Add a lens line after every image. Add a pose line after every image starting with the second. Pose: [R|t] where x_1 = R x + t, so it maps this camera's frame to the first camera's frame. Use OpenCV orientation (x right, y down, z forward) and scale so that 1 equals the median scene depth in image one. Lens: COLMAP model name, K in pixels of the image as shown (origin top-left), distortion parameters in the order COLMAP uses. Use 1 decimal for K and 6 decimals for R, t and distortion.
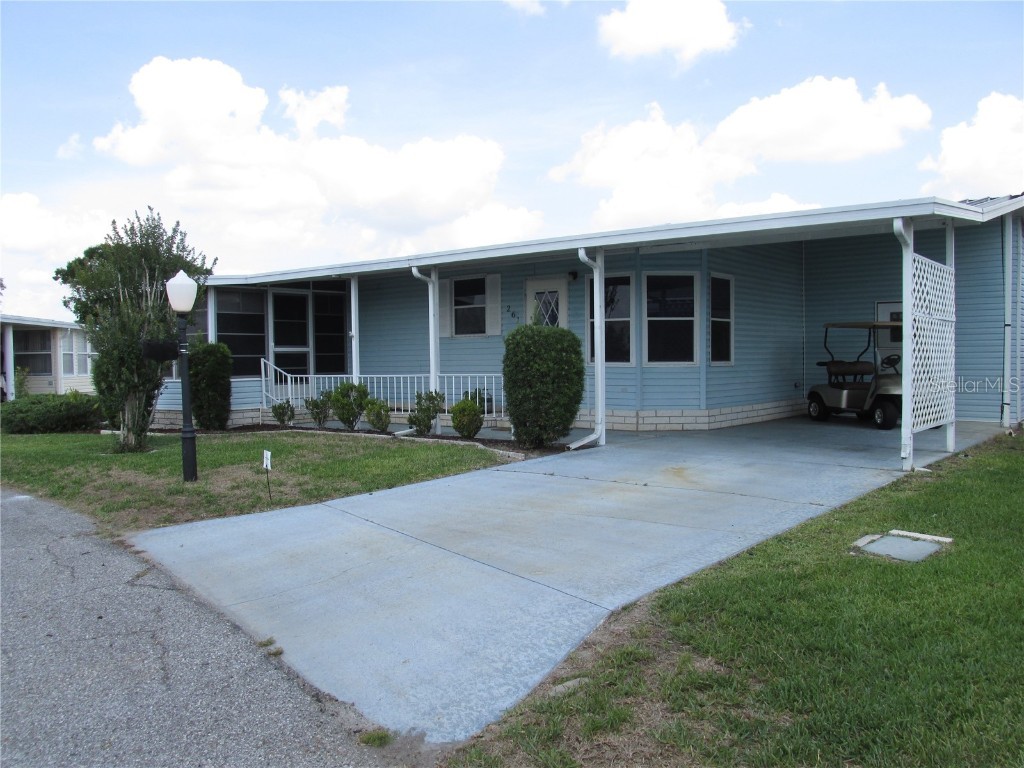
lens RADIAL K [[856.7, 0, 513.5], [0, 856.7, 383.7], [0, 0, 1]] dist [-0.017904, -0.002476]
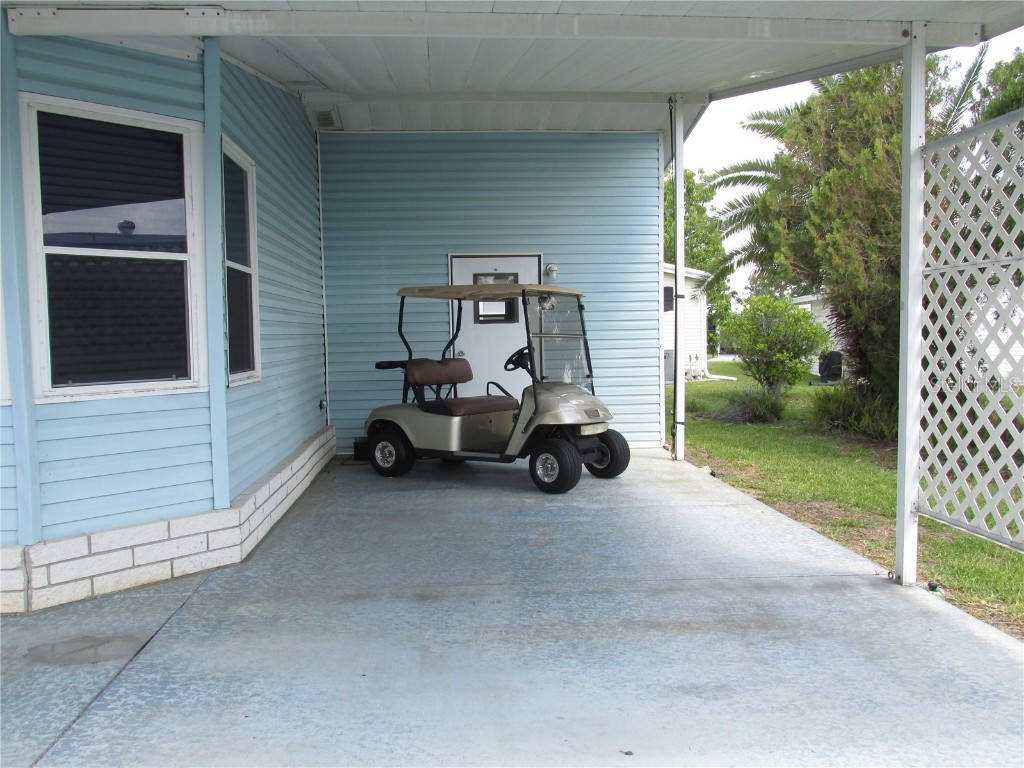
lens RADIAL K [[856.7, 0, 513.6], [0, 856.7, 379.3], [0, 0, 1]] dist [-0.017904, -0.002476]
pose [[0.732017, -0.043629, 0.679888, 0.067256], [0.034725, 0.999040, 0.026722, -0.030096], [-0.680401, 0.004048, 0.732829, 0.648461]]
